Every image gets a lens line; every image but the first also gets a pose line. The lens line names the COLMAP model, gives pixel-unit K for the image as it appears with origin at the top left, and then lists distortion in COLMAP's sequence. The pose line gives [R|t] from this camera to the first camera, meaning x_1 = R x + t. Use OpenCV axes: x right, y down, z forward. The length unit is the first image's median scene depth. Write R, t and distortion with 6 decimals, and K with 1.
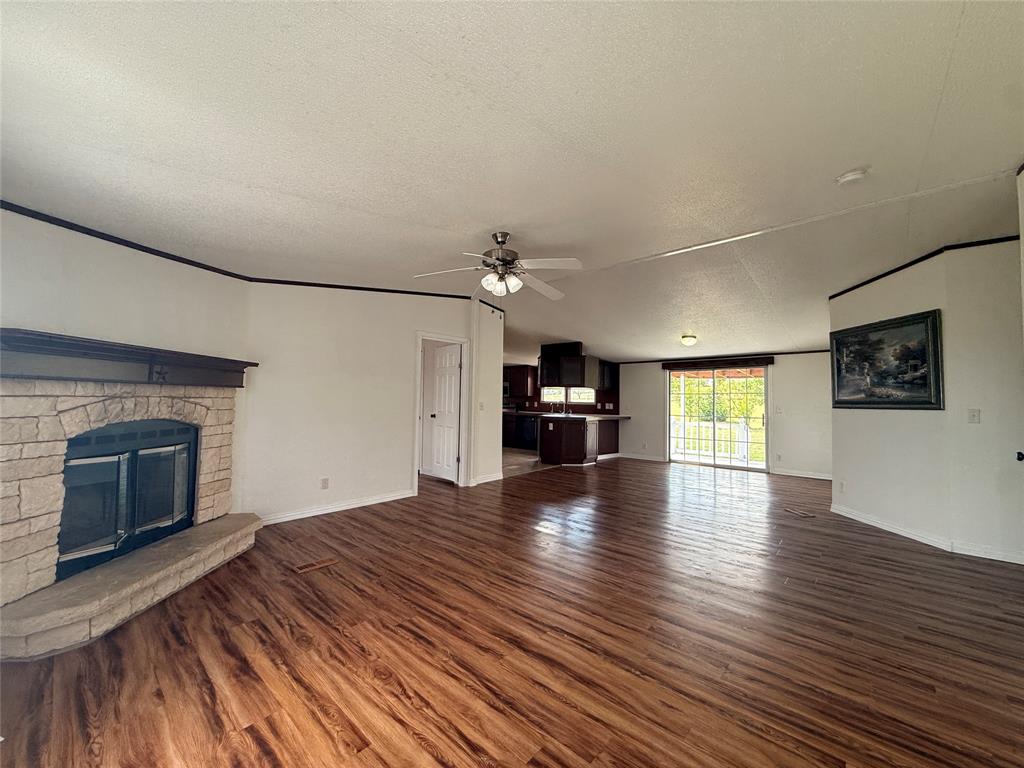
lens RADIAL K [[408.6, 0, 512.0], [0, 408.6, 384.0], [0, 0, 1]] dist [-0.000479, 0.000642]
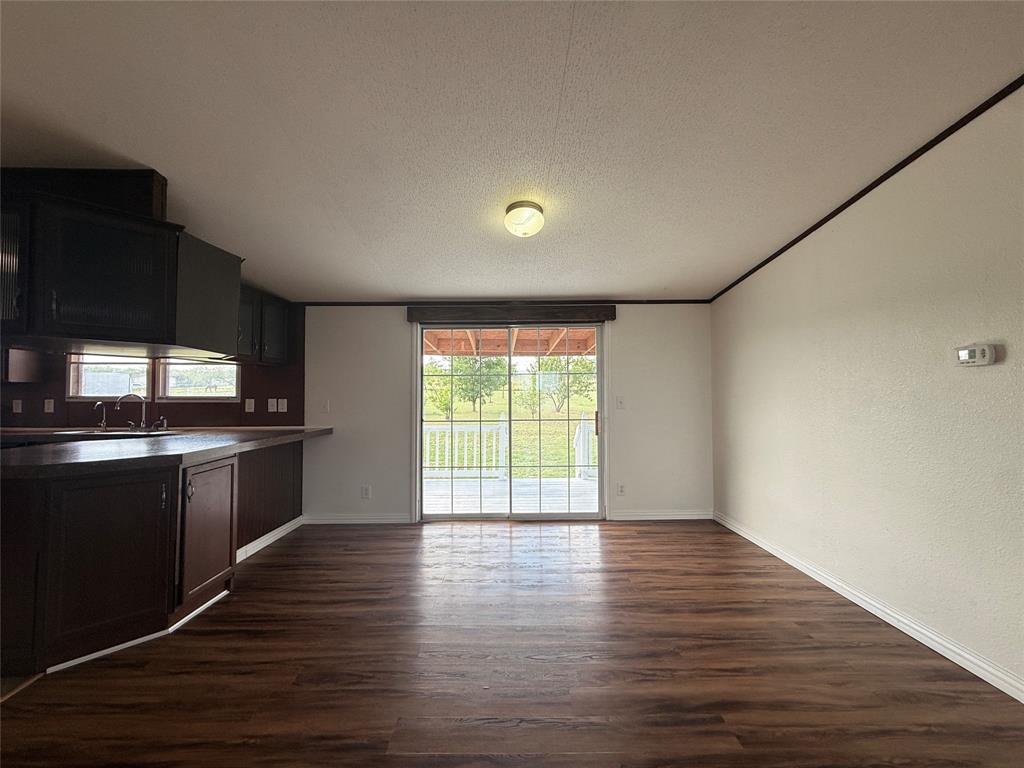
lens RADIAL K [[408.6, 0, 512.0], [0, 408.6, 384.0], [0, 0, 1]] dist [-0.000479, 0.000642]
pose [[0.732235, -0.001729, 0.681050, 0.163806], [-0.011469, 0.999824, 0.014869, 0.030064], [-0.680956, -0.018698, 0.732086, 0.675857]]
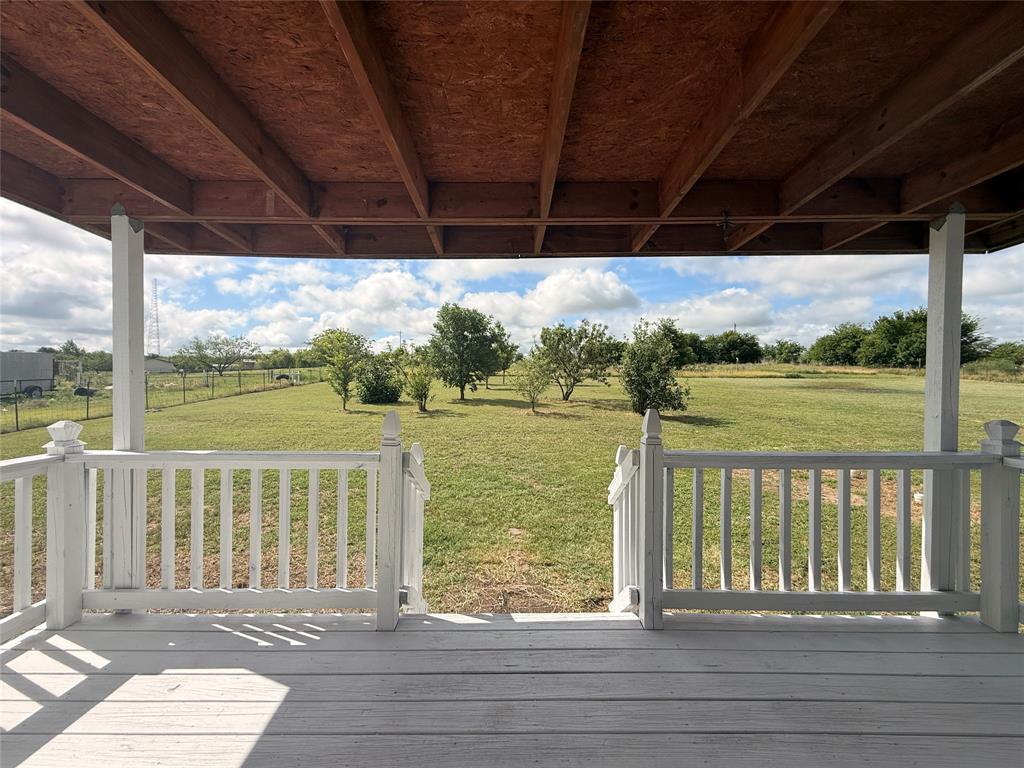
lens RADIAL K [[408.6, 0, 512.0], [0, 408.6, 384.0], [0, 0, 1]] dist [-0.000479, 0.000642]
pose [[0.745436, -0.021141, 0.666242, 0.615657], [-0.013694, 0.998800, 0.047016, 0.068939], [-0.666437, -0.044171, 0.744252, 1.063980]]
